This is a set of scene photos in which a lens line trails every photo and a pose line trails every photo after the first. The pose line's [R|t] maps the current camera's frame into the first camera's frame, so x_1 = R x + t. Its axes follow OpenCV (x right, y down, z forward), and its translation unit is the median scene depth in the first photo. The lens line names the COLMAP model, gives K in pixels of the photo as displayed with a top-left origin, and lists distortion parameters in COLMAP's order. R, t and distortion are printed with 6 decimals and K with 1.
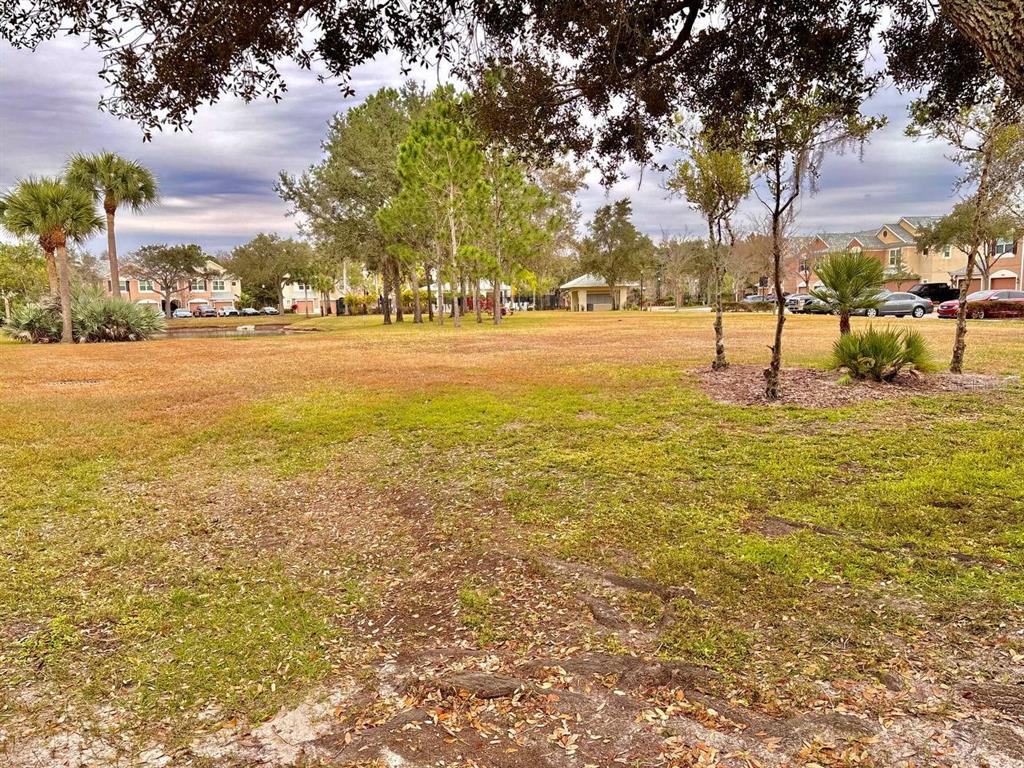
lens RADIAL K [[762.0, 0, 514.3], [0, 762.0, 388.3], [0, 0, 1]] dist [0.014920, -0.009433]
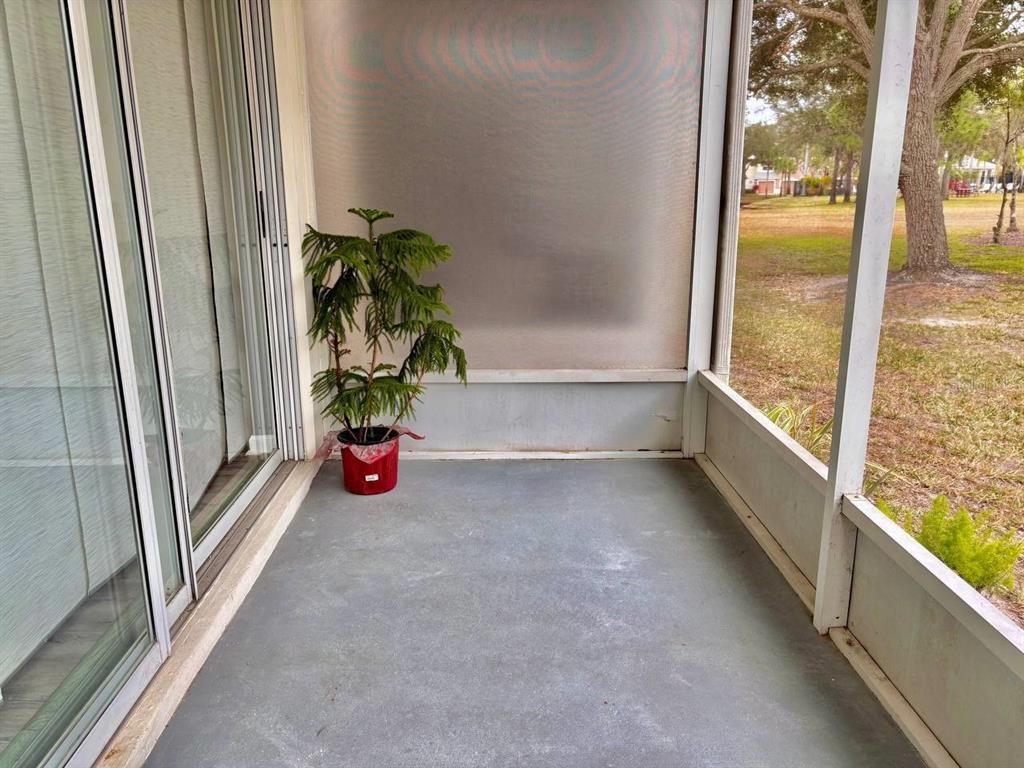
lens RADIAL K [[762.0, 0, 514.6], [0, 762.0, 388.7], [0, 0, 1]] dist [0.014920, -0.009433]
pose [[0.837849, 0.146465, -0.525888, 0.045121], [-0.065102, 0.983269, 0.170129, 0.014241], [0.542007, -0.108306, 0.833366, -0.144576]]
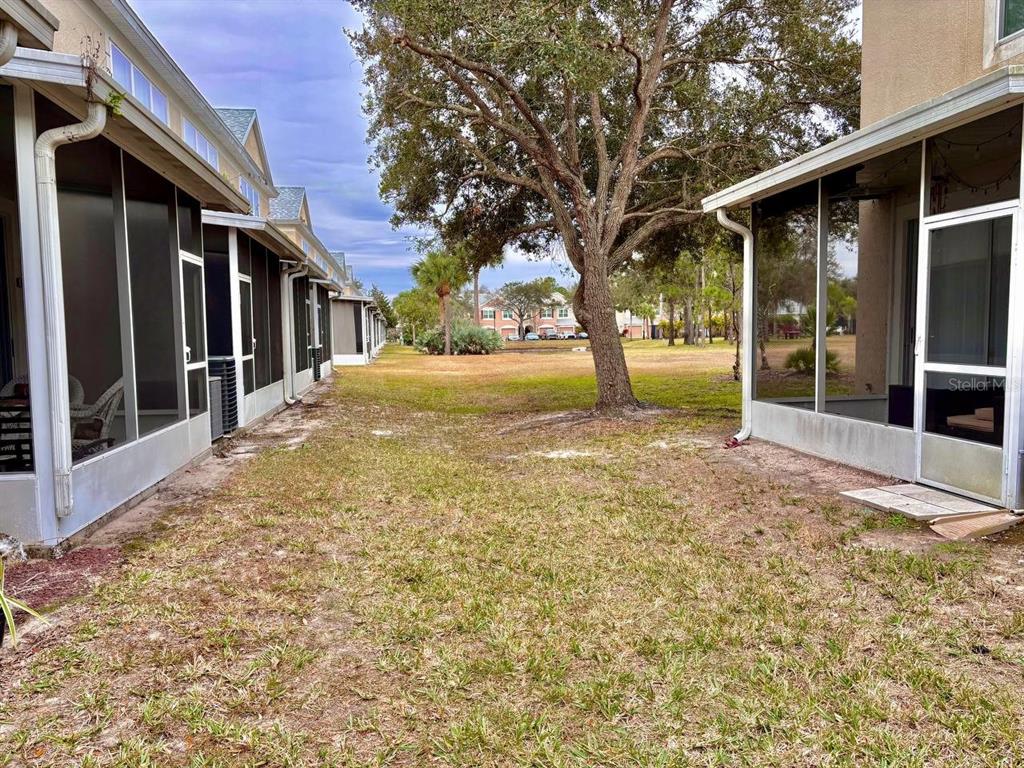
lens RADIAL K [[762.0, 0, 510.1], [0, 762.0, 385.8], [0, 0, 1]] dist [0.014920, -0.009433]
pose [[0.899043, 0.032270, -0.436669, 0.079556], [-0.047002, 0.998631, -0.022970, 0.012205], [0.435330, 0.041175, 0.899329, -0.128160]]
